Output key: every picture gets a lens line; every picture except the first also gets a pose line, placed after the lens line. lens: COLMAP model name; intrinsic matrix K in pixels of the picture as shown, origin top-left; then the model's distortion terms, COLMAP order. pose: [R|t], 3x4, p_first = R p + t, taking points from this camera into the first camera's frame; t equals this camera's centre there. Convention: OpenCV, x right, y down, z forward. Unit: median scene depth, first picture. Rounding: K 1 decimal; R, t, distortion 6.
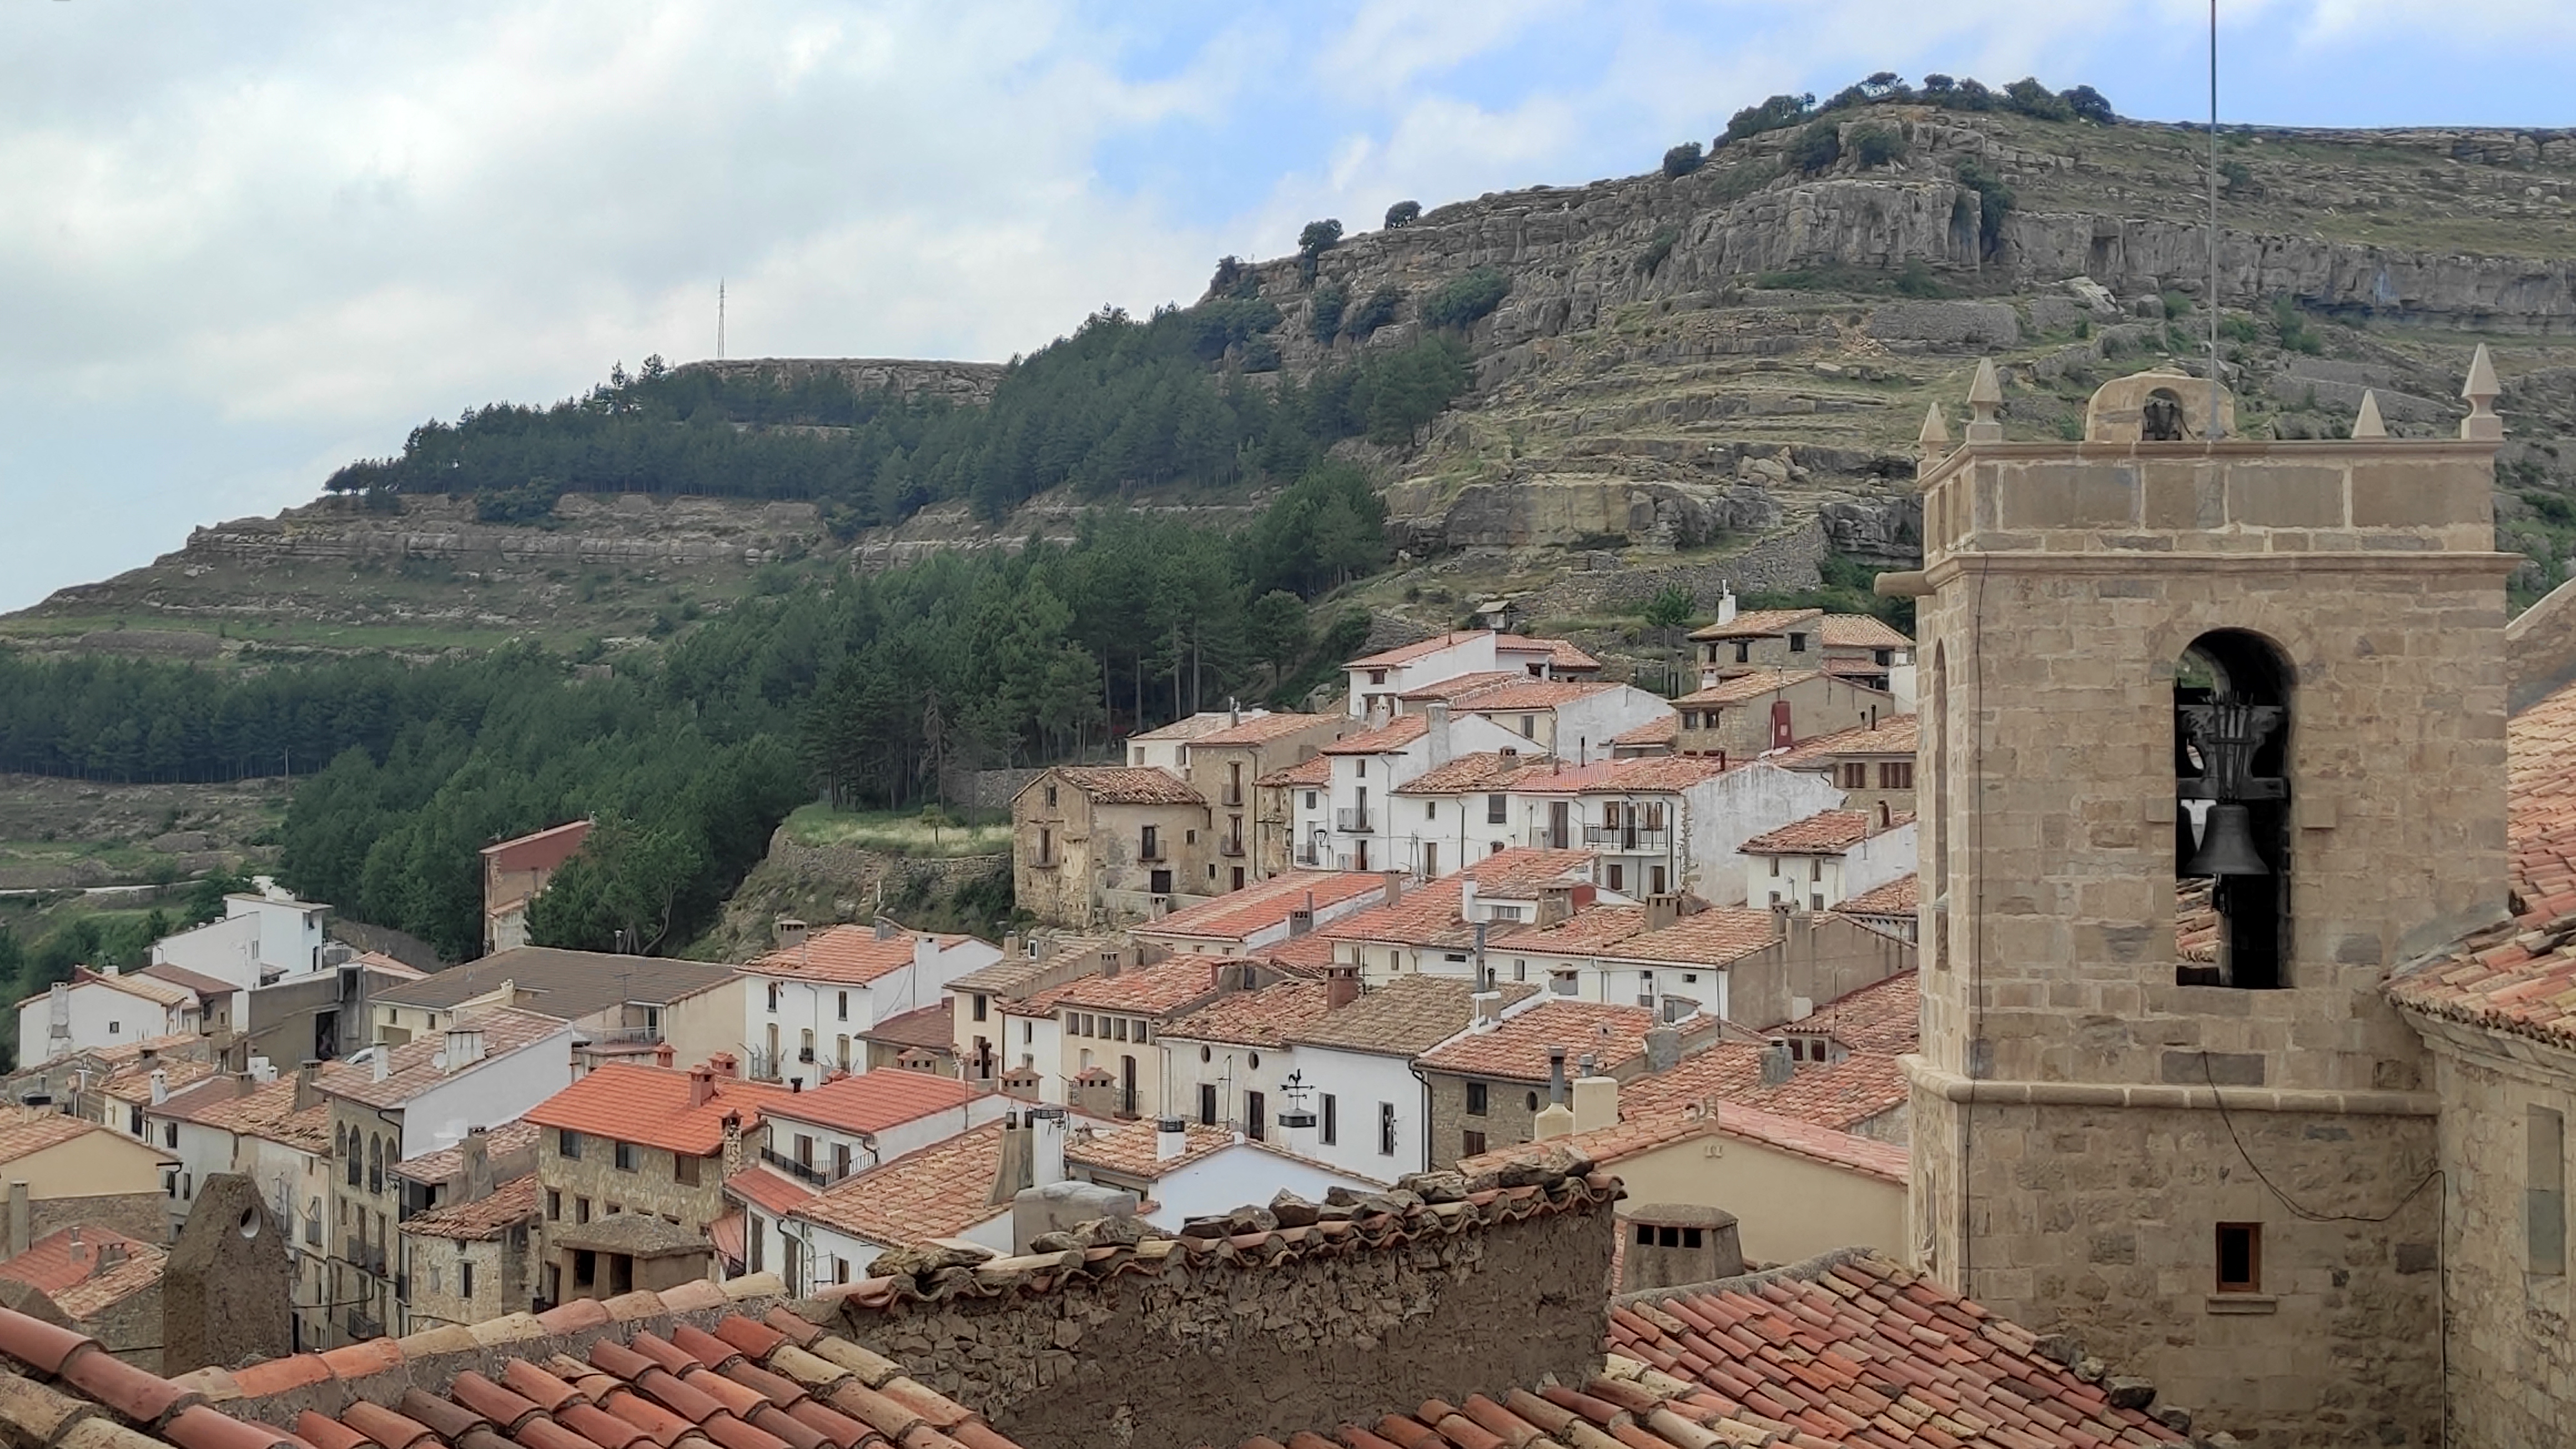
lens RADIAL K [[3680.9, 0, 1282.4], [0, 3680.9, 763.3], [0, 0, 1]] dist [0.084158, -0.105081]
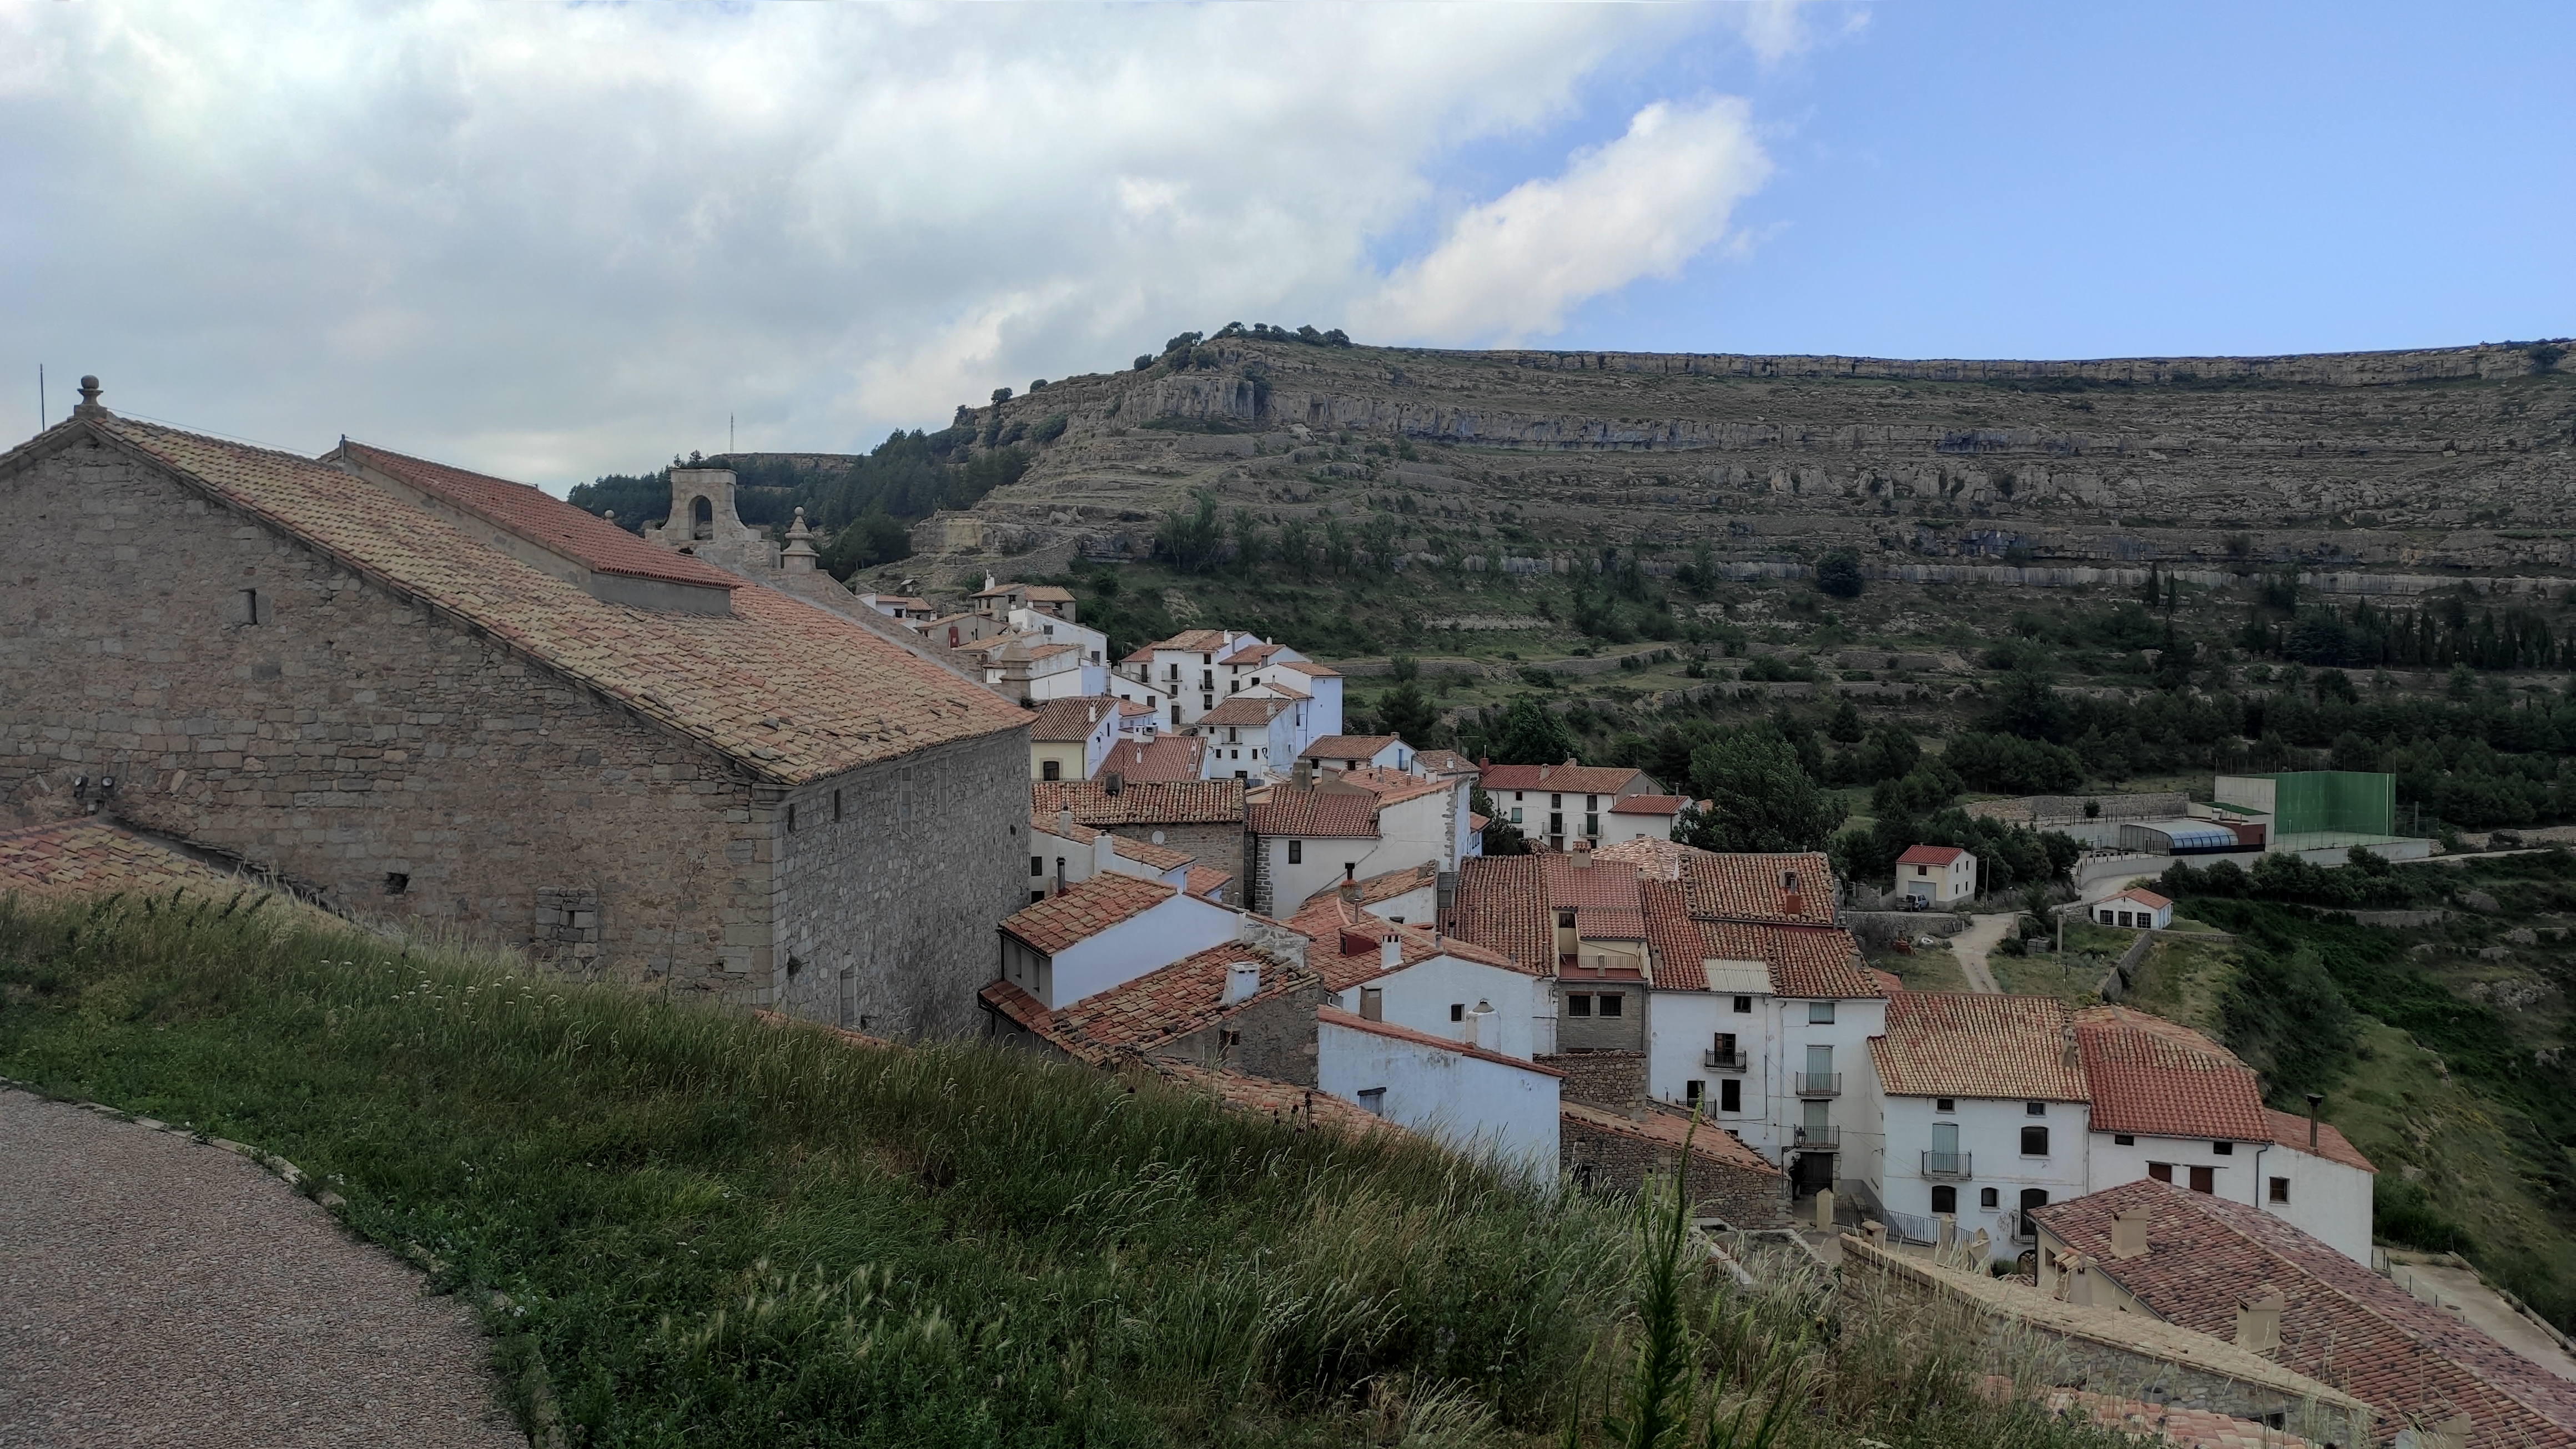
lens RADIAL K [[1874.8, 0, 1252.4], [0, 1874.8, 752.4], [0, 0, 1]] dist [0.053922, -0.000352]
pose [[0.998757, -0.003356, 0.049733, 0.132125], [0.000800, 0.998682, 0.051320, 0.000764], [-0.049839, -0.051217, 0.997443, -0.072543]]
